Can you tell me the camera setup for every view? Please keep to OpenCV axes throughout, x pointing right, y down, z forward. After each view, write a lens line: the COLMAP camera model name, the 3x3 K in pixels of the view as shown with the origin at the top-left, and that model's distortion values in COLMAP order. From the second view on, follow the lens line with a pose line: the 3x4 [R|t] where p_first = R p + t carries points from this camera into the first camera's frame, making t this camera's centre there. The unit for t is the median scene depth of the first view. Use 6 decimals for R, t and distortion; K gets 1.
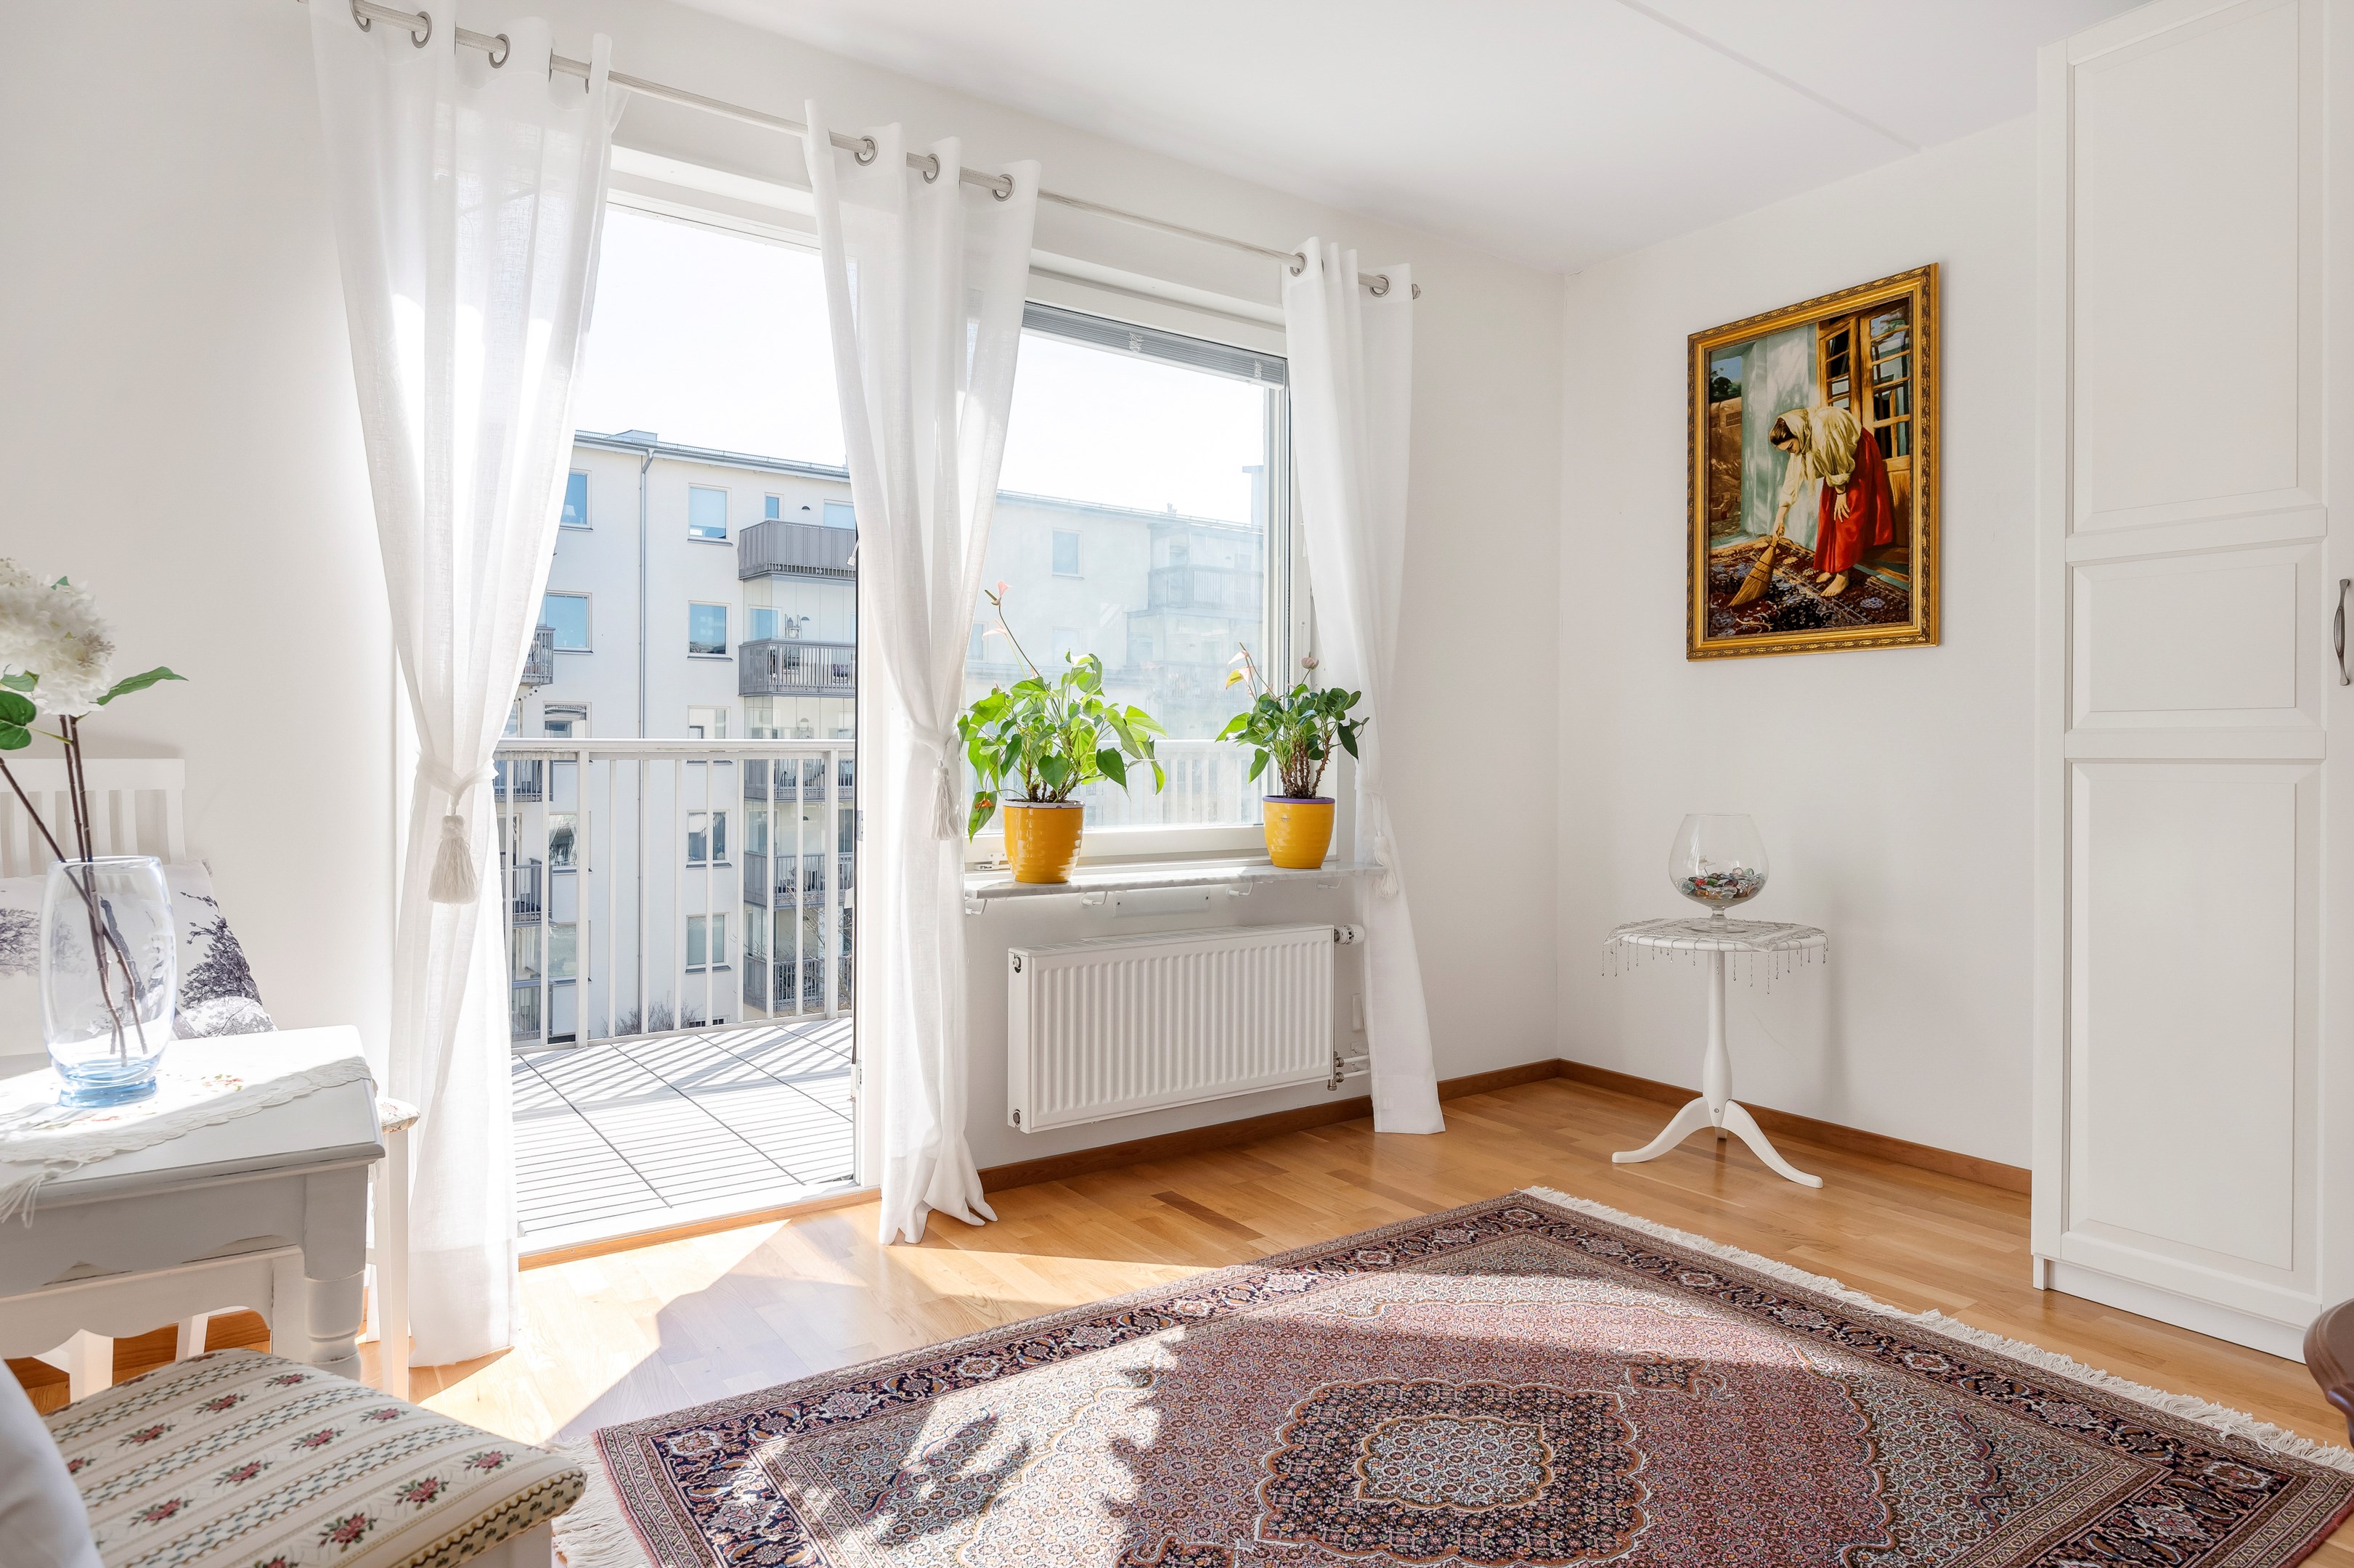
lens RADIAL K [[1349.7, 0, 1175.8], [0, 1349.7, 760.5], [0, 0, 1]] dist [-0.002517, -0.000009]
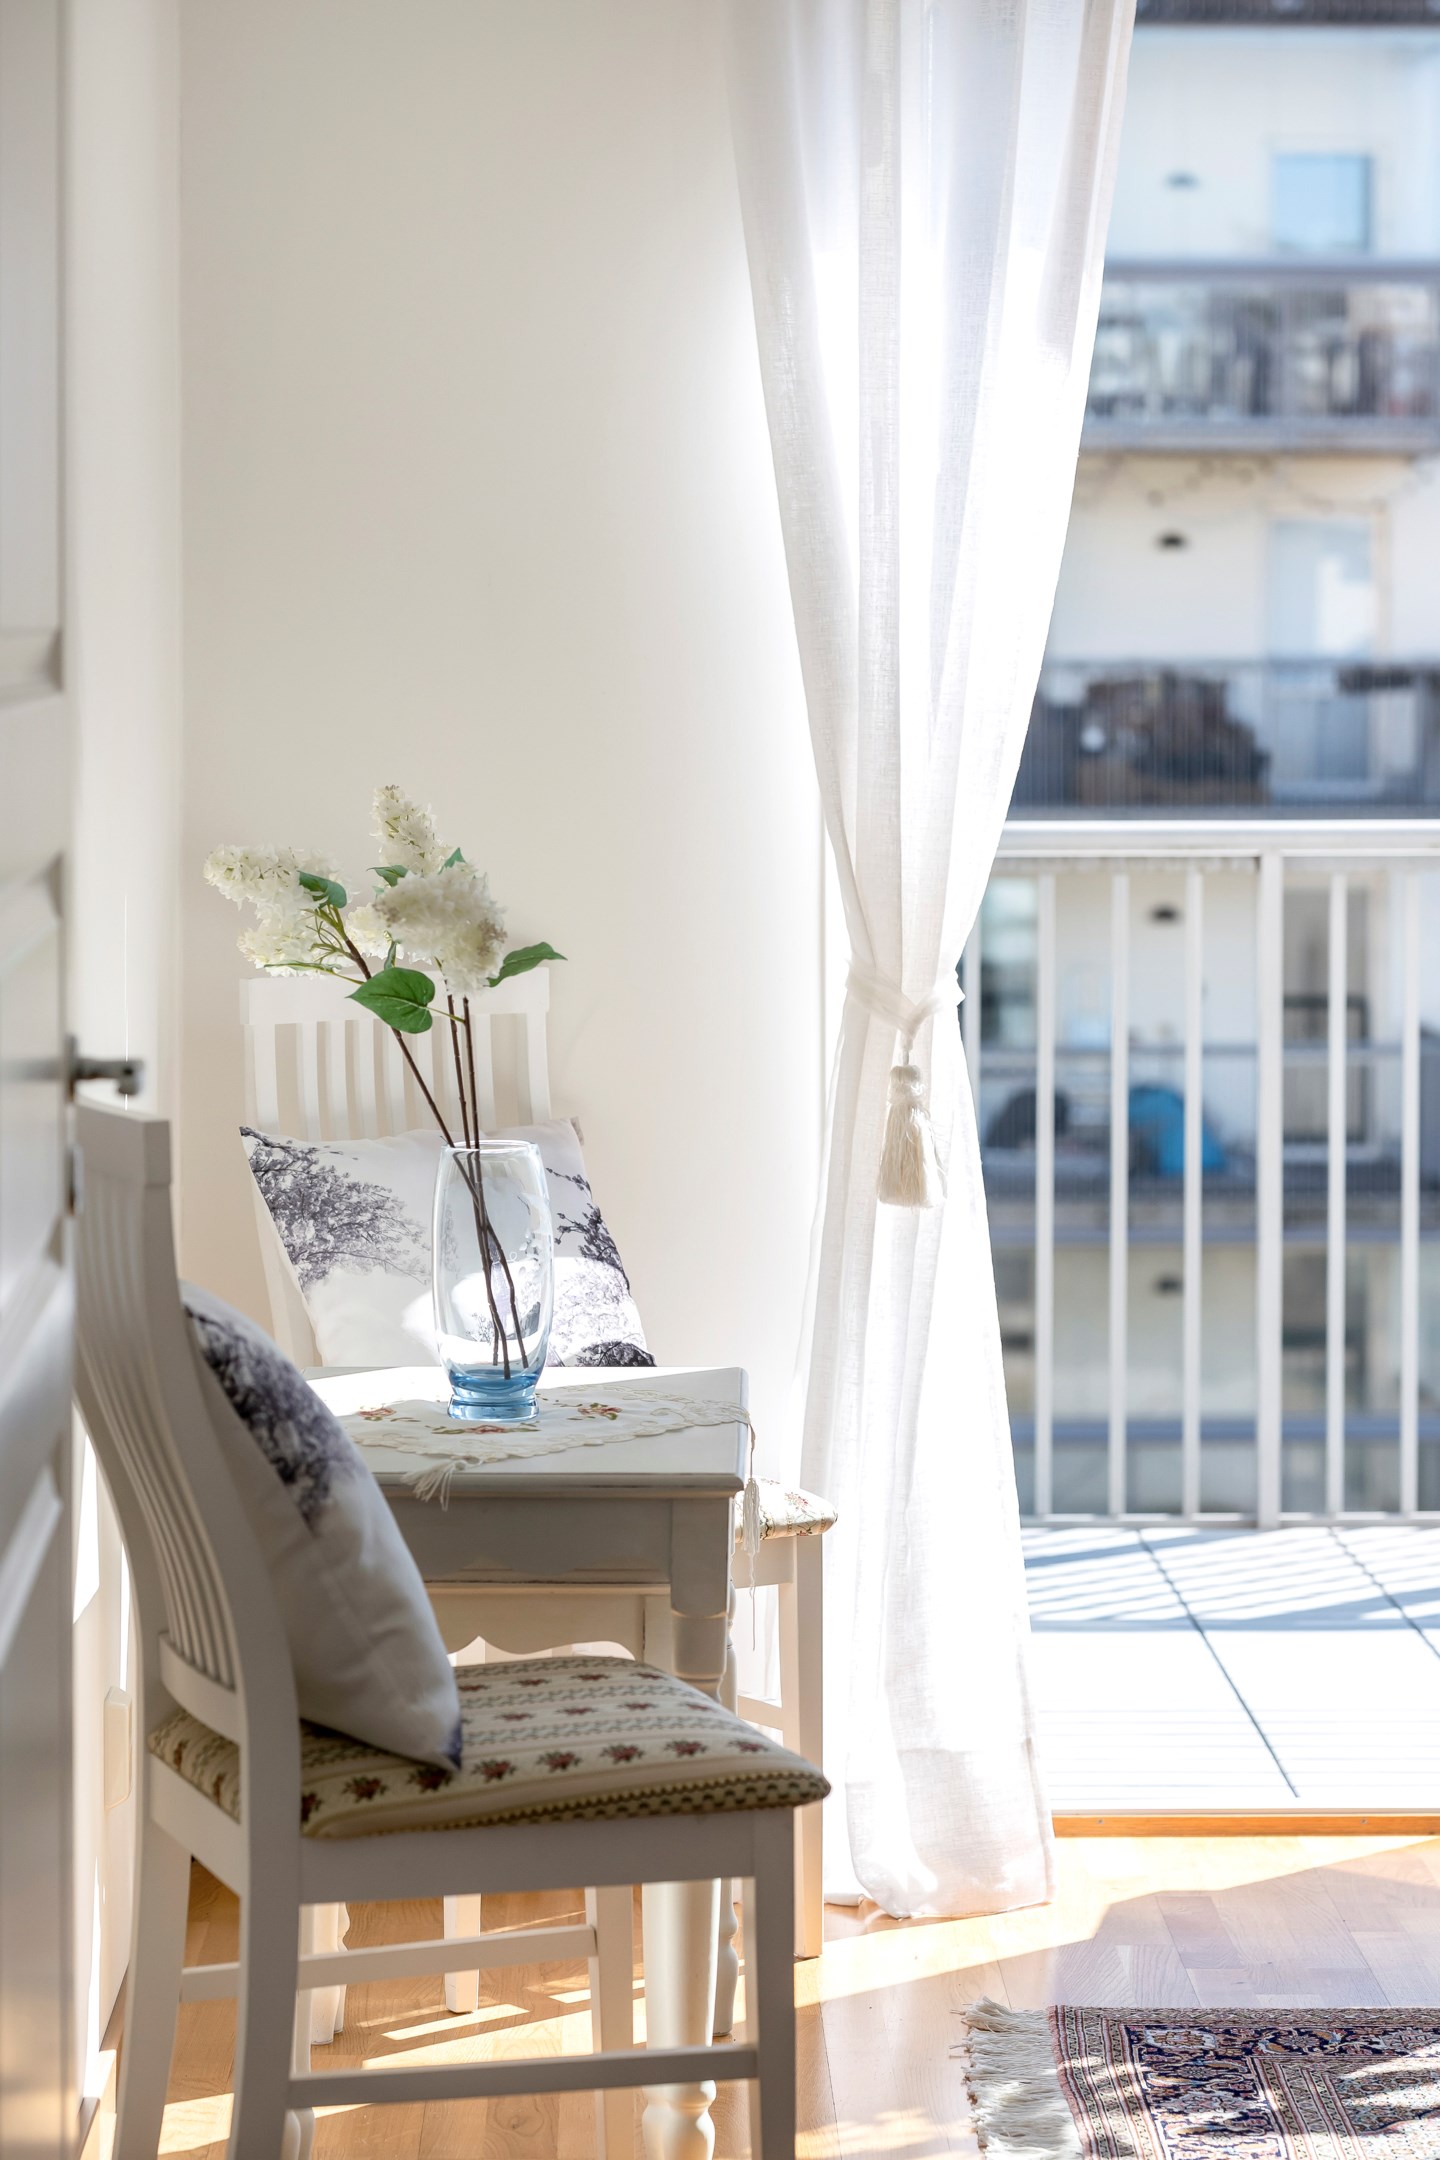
lens RADIAL K [[5261.5, 0, 720.0], [0, 5261.5, 1080.0], [0, 0, 1]] dist [-0.006327, -0.271551]
pose [[0.830760, 0.045358, -0.554780, 0.362489], [-0.000181, 0.996696, 0.081217, -0.072755], [0.556631, -0.067371, 0.828023, -0.515874]]
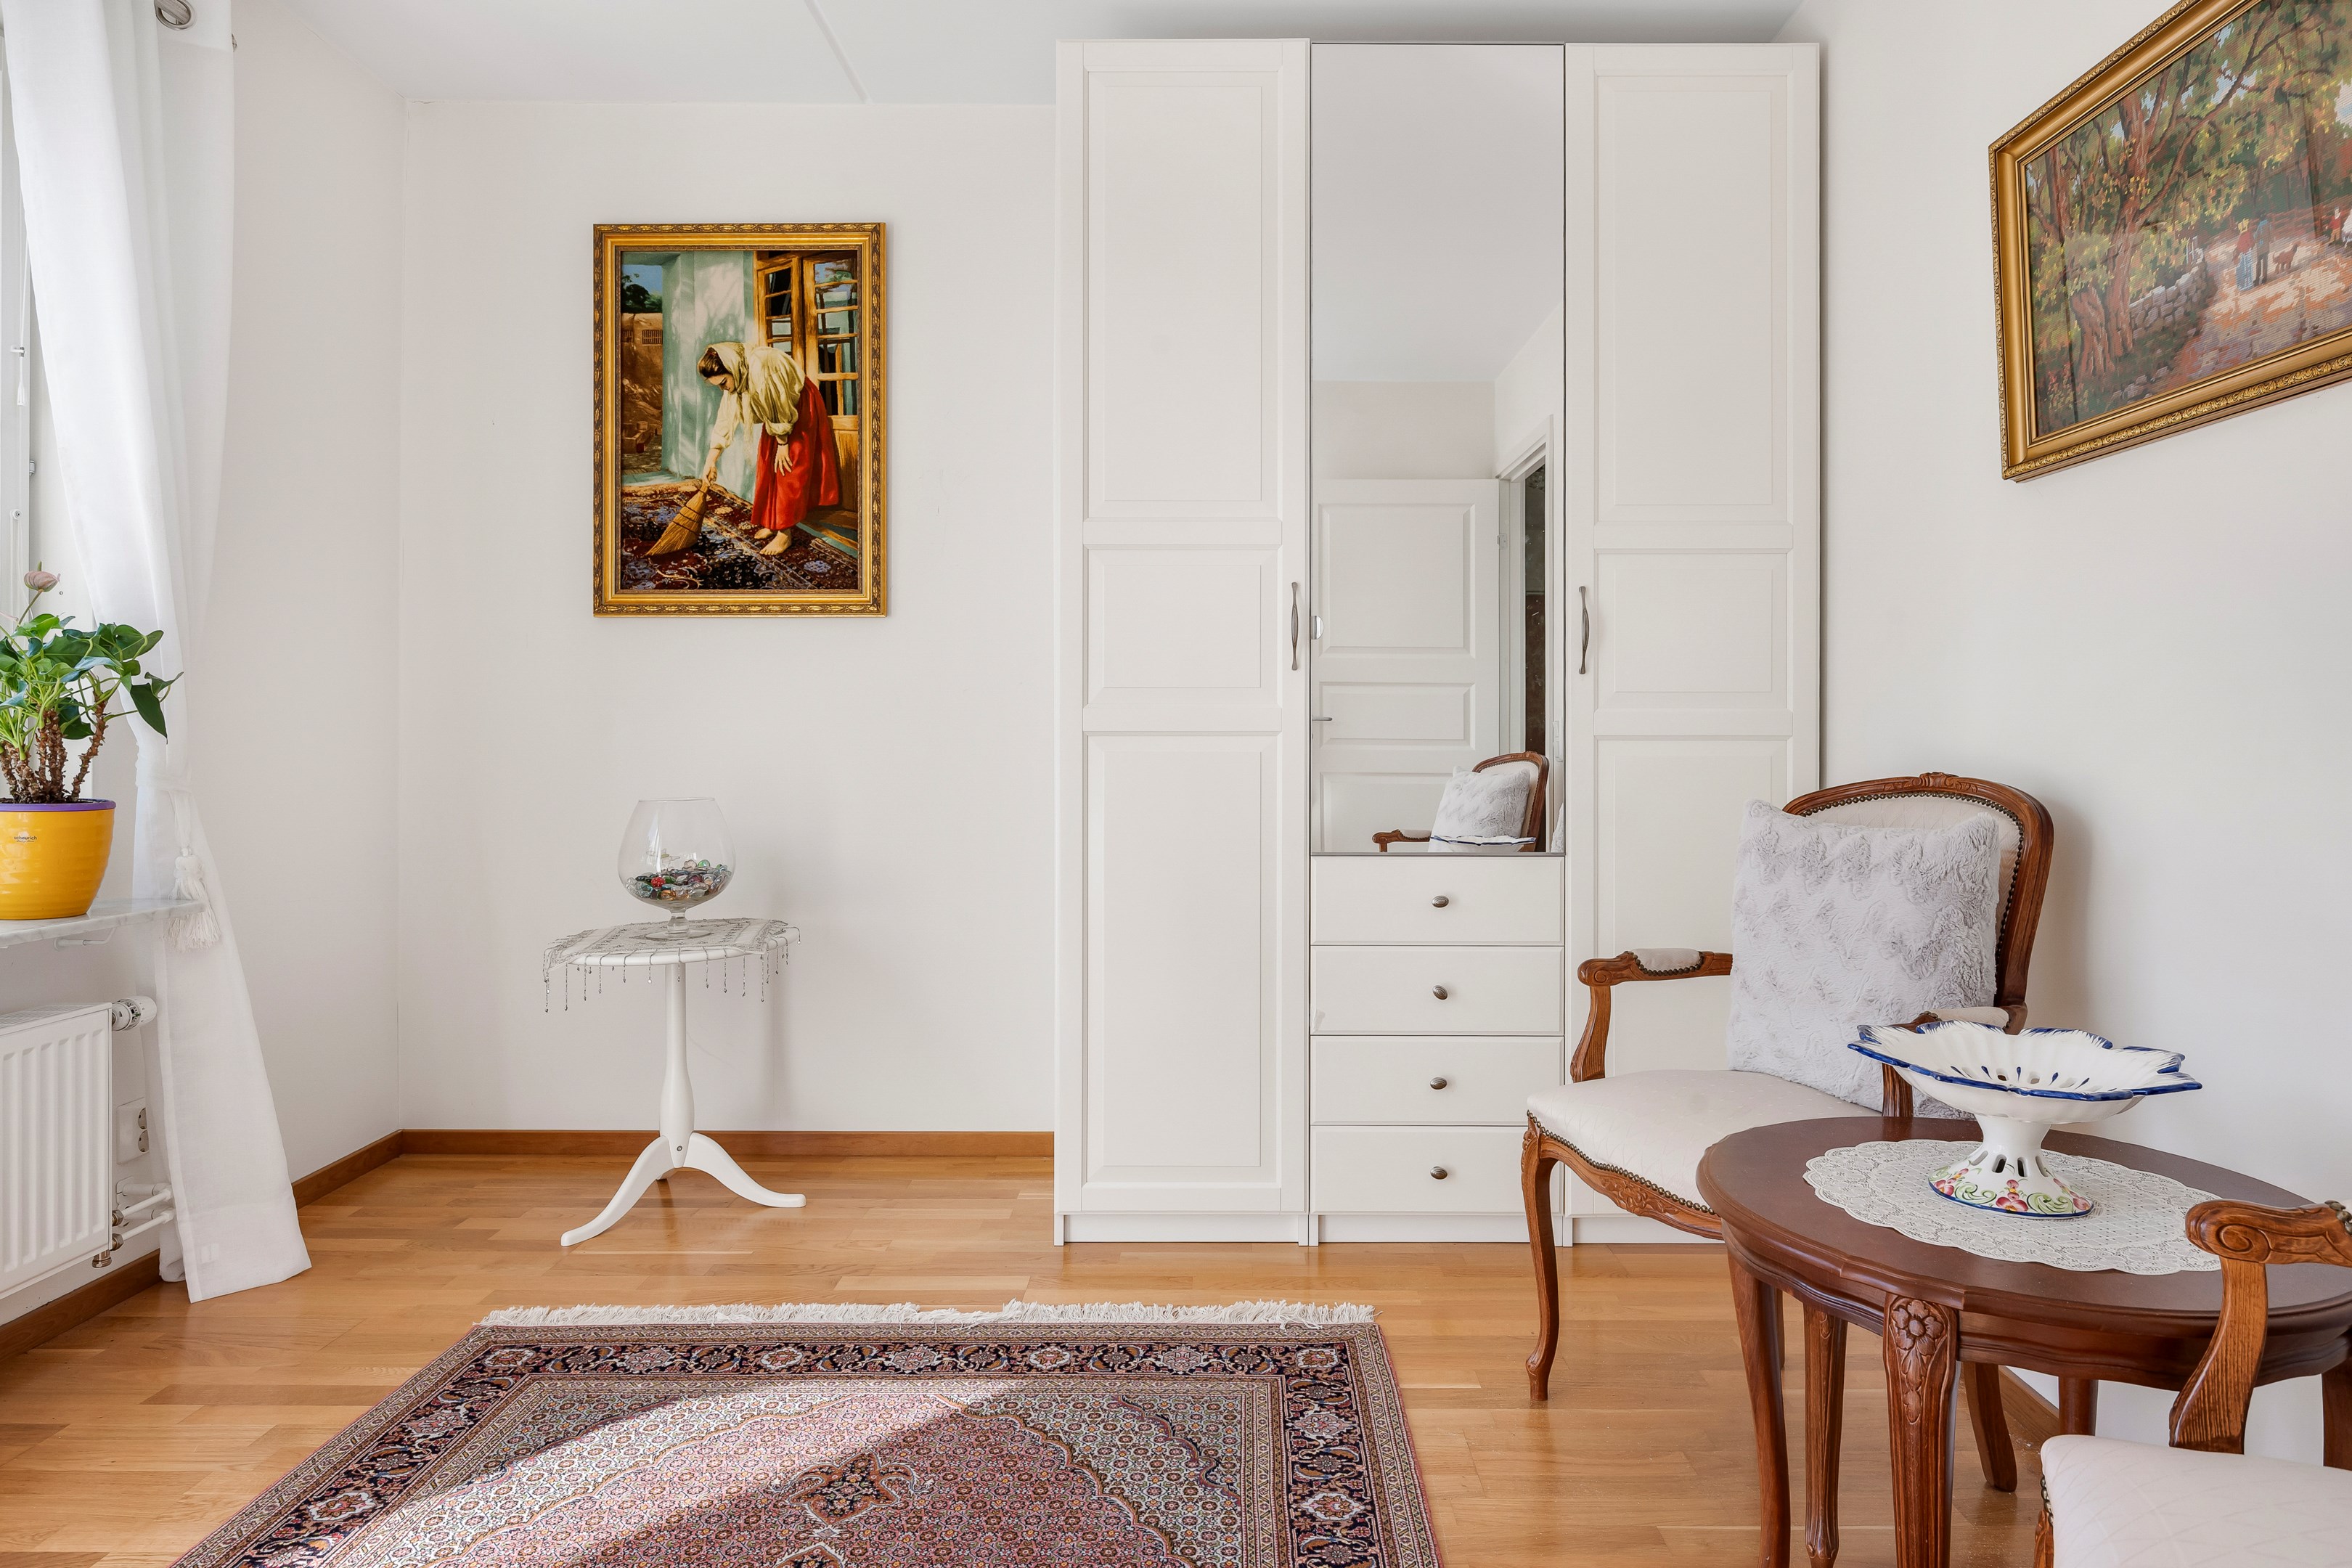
lens RADIAL K [[1414.5, 0, 1180.3], [0, 1414.5, 731.9], [0, 0, 1]] dist [0.000391, -0.002121]
pose [[0.569541, -0.004742, 0.821949, -0.149214], [0.005483, 0.999983, 0.001970, -0.002316], [-0.821944, 0.003384, 0.569558, 0.233268]]
